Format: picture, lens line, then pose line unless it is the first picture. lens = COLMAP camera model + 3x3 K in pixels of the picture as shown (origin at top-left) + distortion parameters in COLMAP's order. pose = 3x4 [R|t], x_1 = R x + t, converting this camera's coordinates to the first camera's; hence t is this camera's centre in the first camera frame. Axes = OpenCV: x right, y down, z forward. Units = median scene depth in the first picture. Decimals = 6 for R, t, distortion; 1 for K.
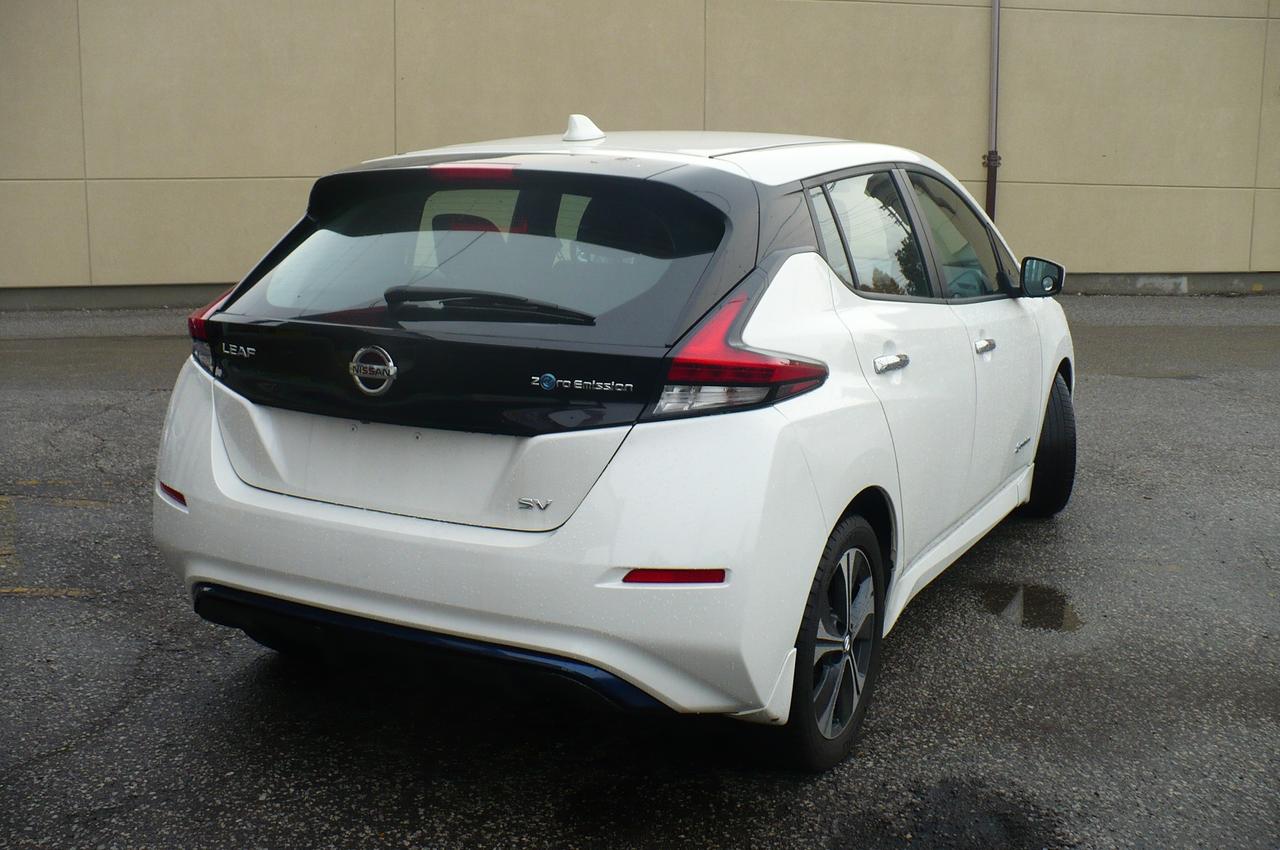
lens RADIAL K [[1397.9, 0, 640.4], [0, 1397.9, 378.5], [0, 0, 1]] dist [-0.270567, 0.404354]
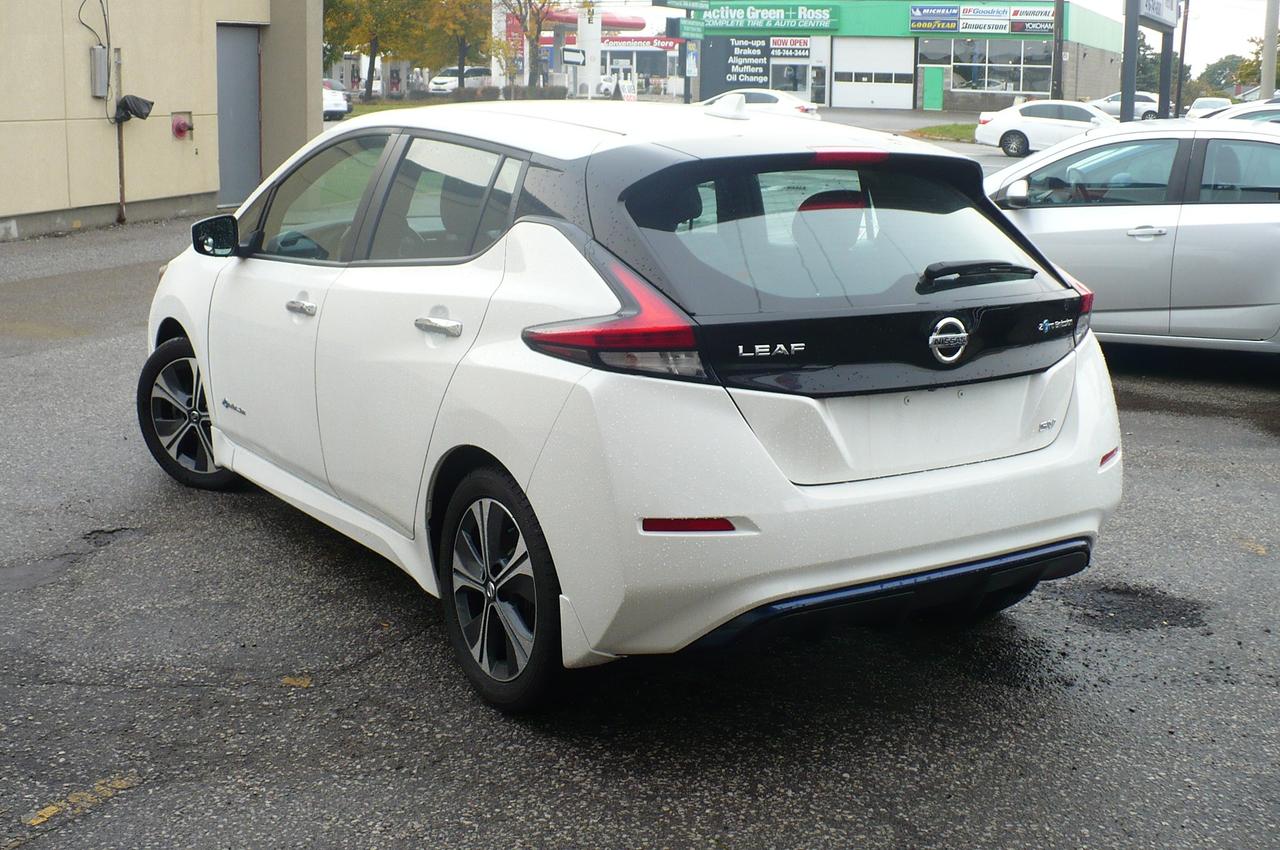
lens RADIAL K [[1588.4, 0, 634.8], [0, 1588.4, 381.3], [0, 0, 1]] dist [-0.289057, 0.425964]
pose [[0.520344, -0.158727, 0.839076, -1.386805], [0.126444, 0.986064, 0.108119, -0.141734], [-0.844544, 0.049837, 0.533162, 0.548787]]
